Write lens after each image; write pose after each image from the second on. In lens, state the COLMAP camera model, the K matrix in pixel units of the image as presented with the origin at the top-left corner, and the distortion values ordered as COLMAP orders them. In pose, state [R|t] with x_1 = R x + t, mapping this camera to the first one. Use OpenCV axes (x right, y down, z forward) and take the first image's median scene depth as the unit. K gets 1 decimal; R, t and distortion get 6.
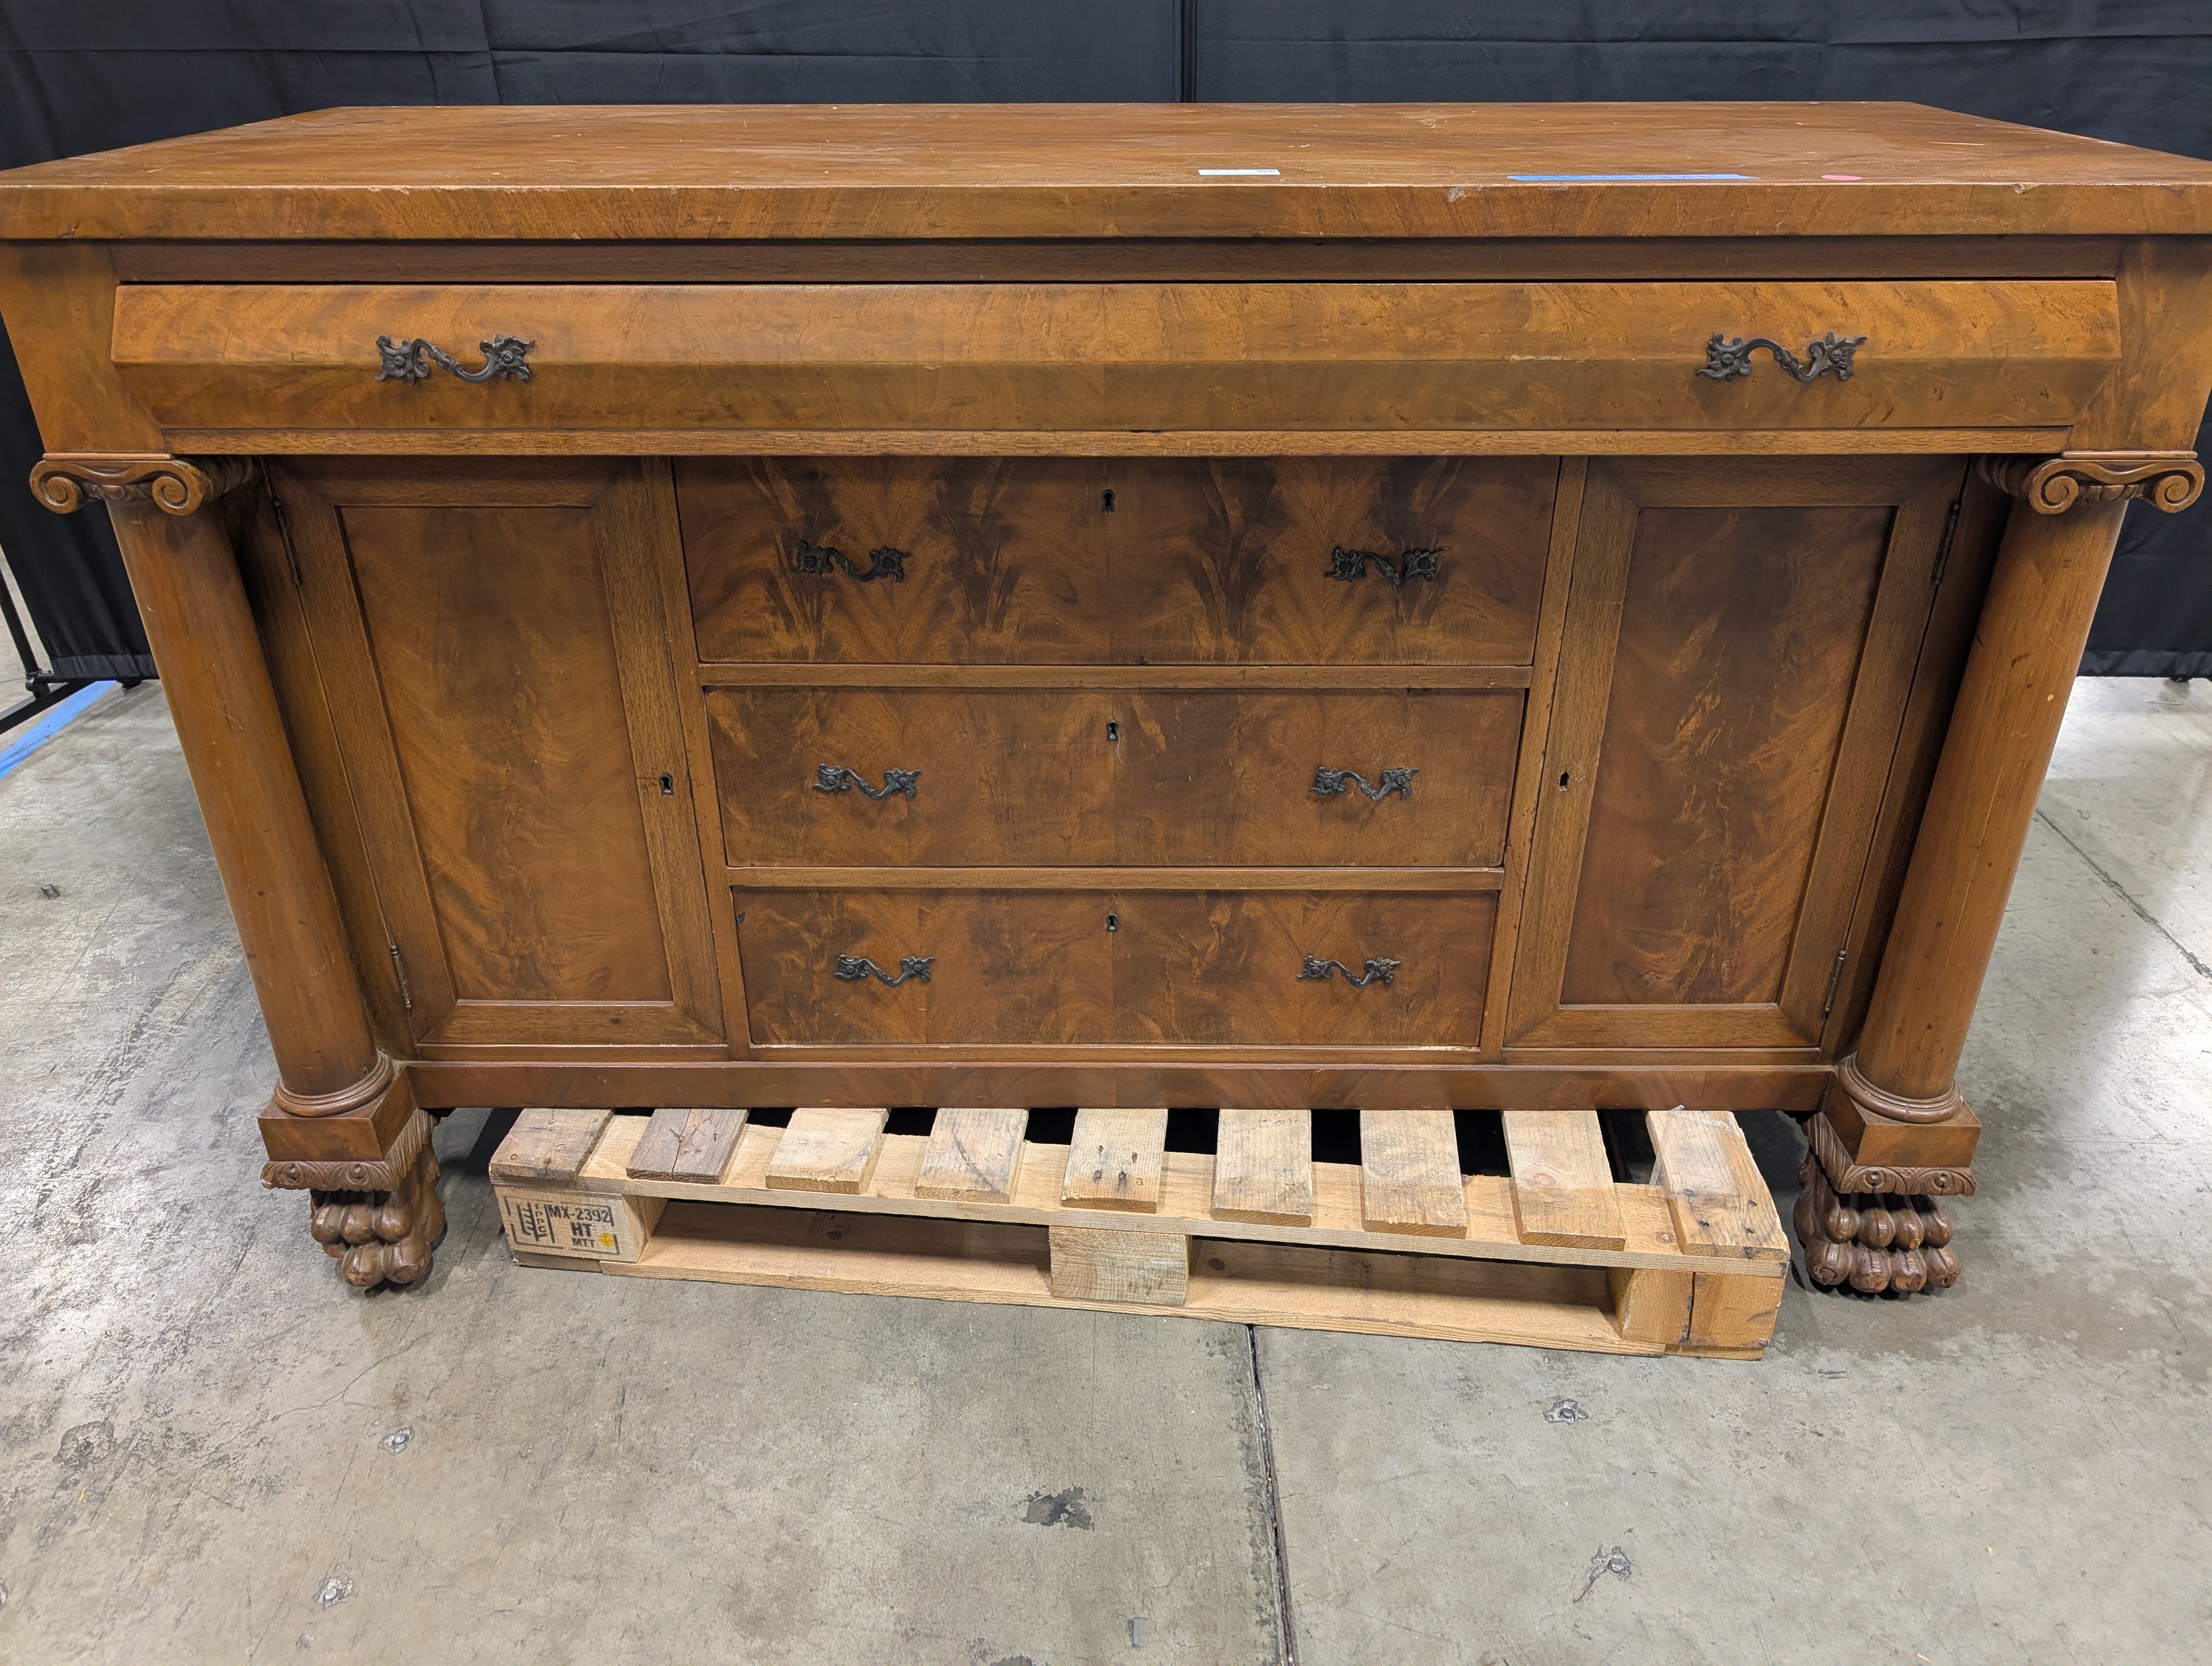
lens RADIAL K [[1617.1, 0, 1115.2], [0, 1617.1, 831.2], [0, 0, 1]] dist [0.003529, -0.000643]
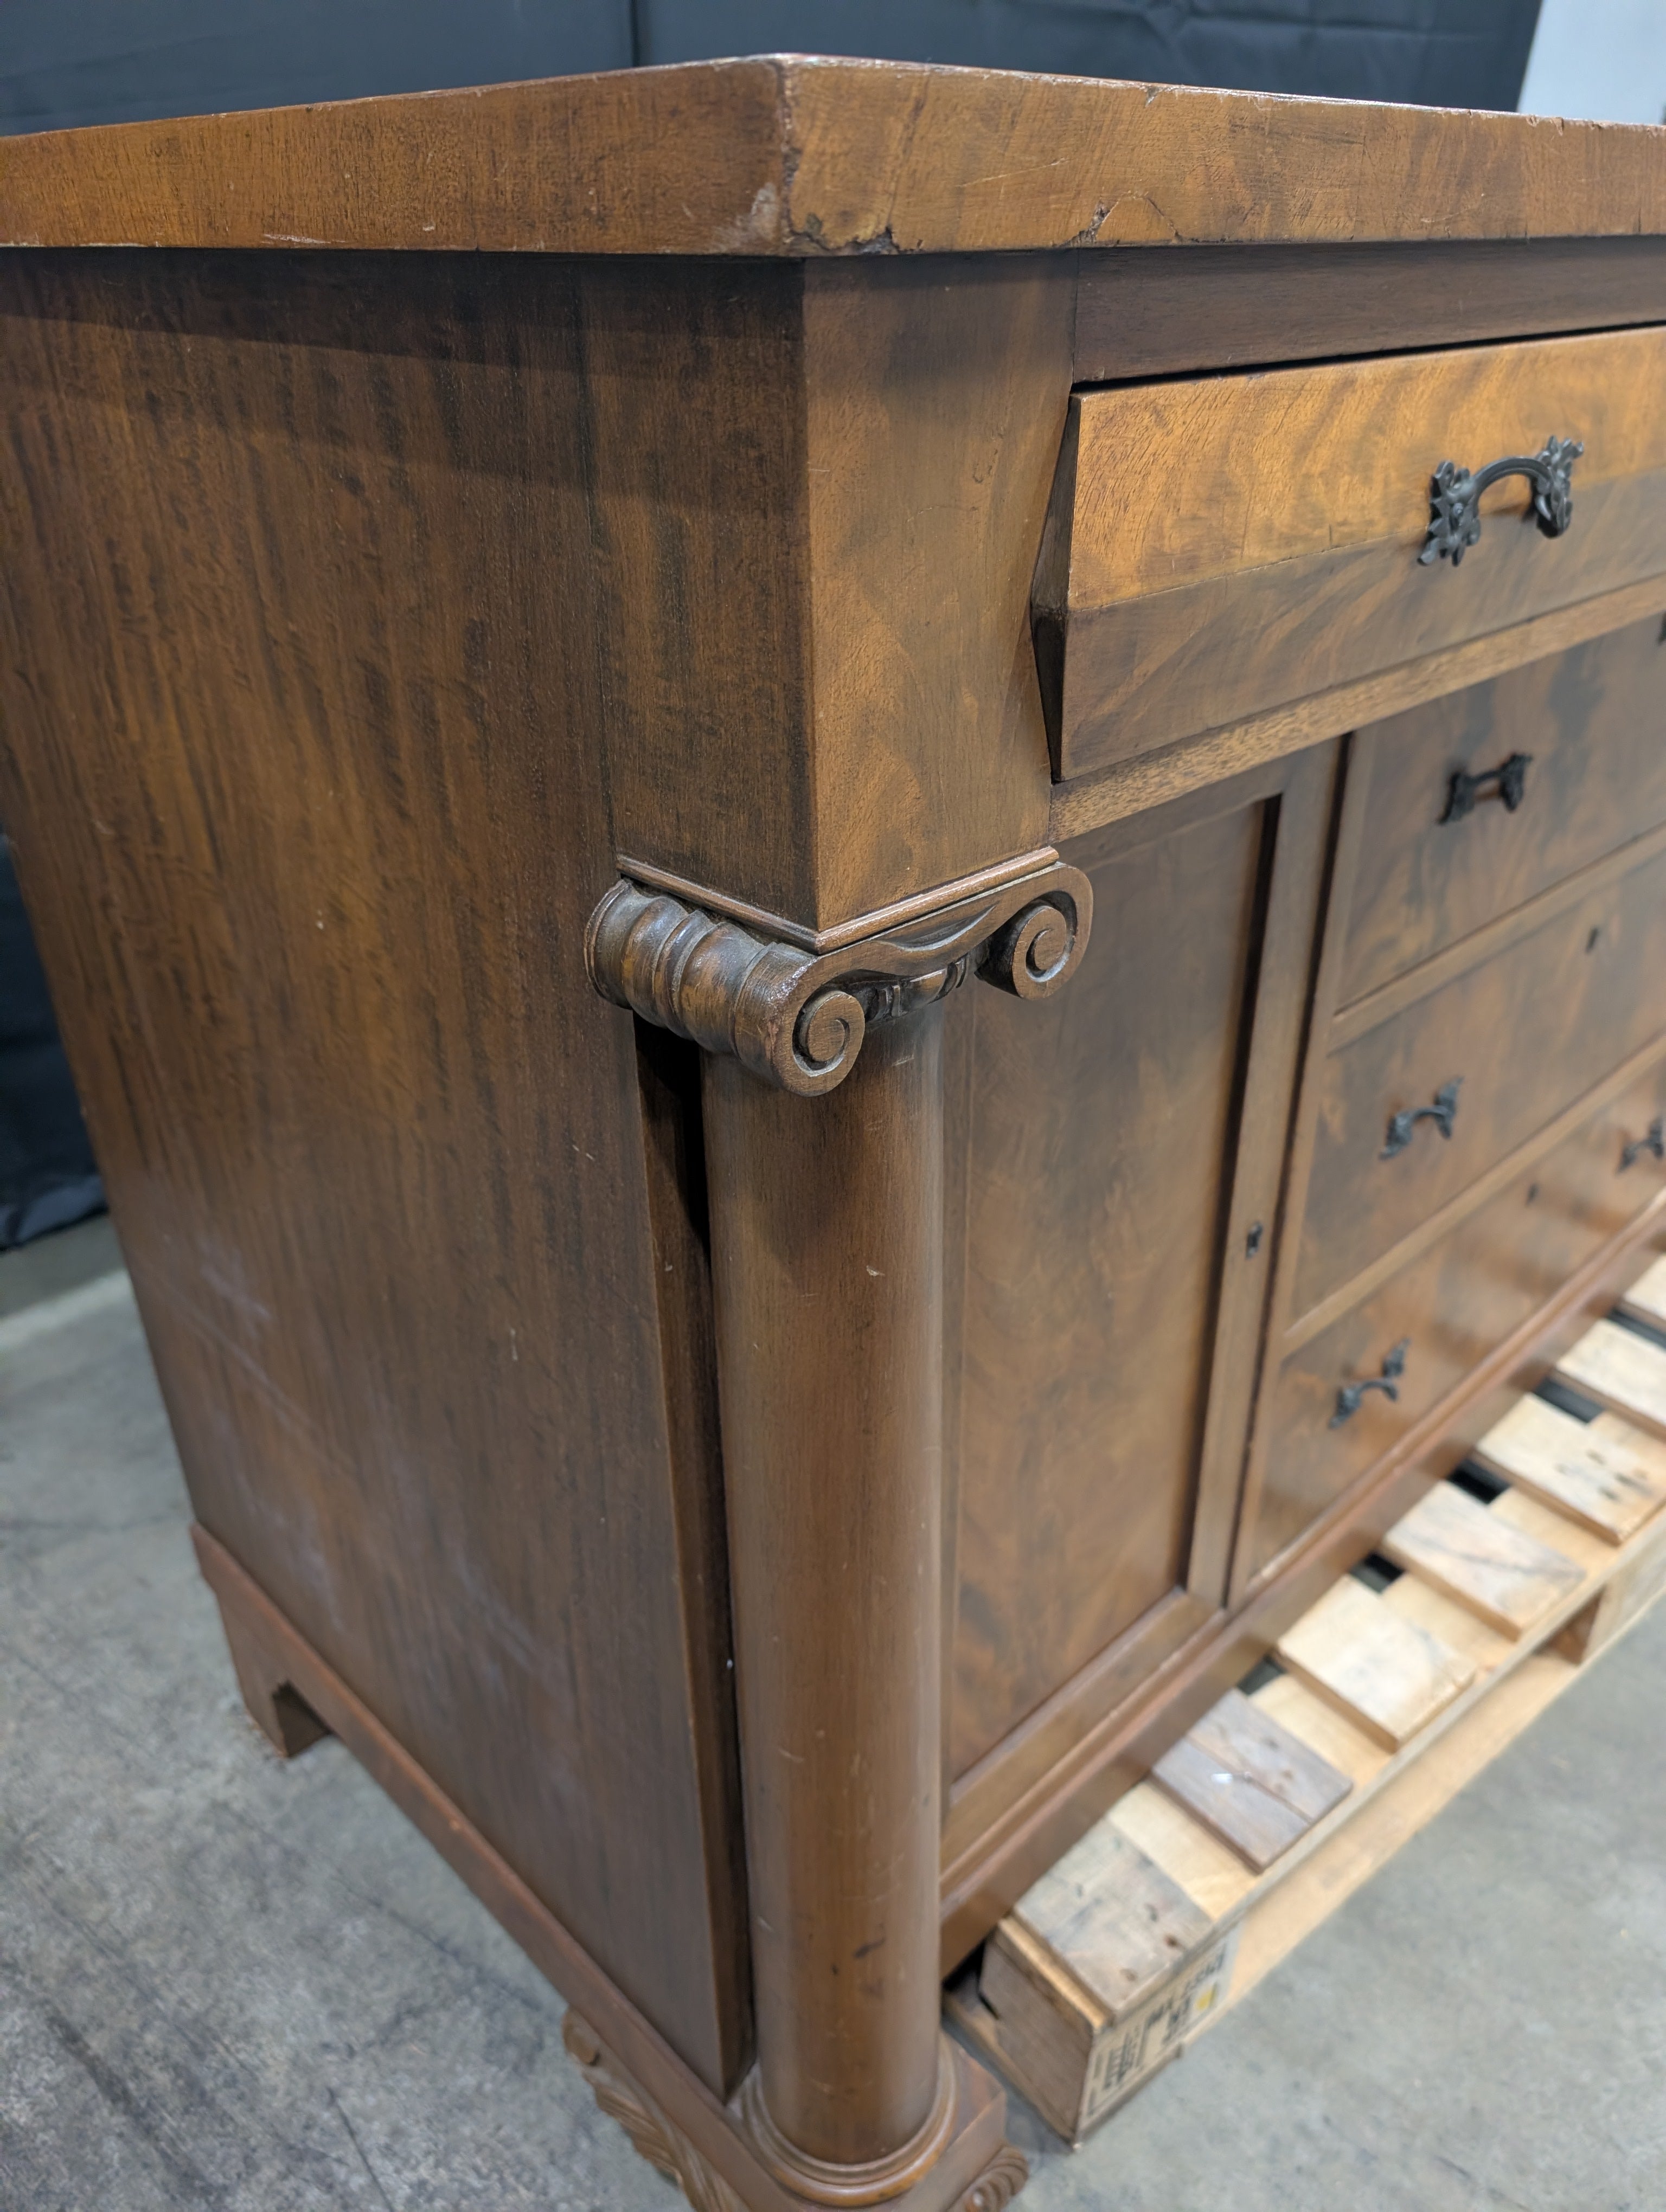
lens RADIAL K [[1617.1, 0, 845.5], [0, 1617.1, 1101.4], [0, 0, 1]] dist [0.003529, -0.000643]
pose [[0.698838, -0.344774, 0.626703, -0.774703], [0.356340, 0.927510, 0.112905, -0.208051], [-0.620200, 0.144417, 0.771036, 0.645786]]
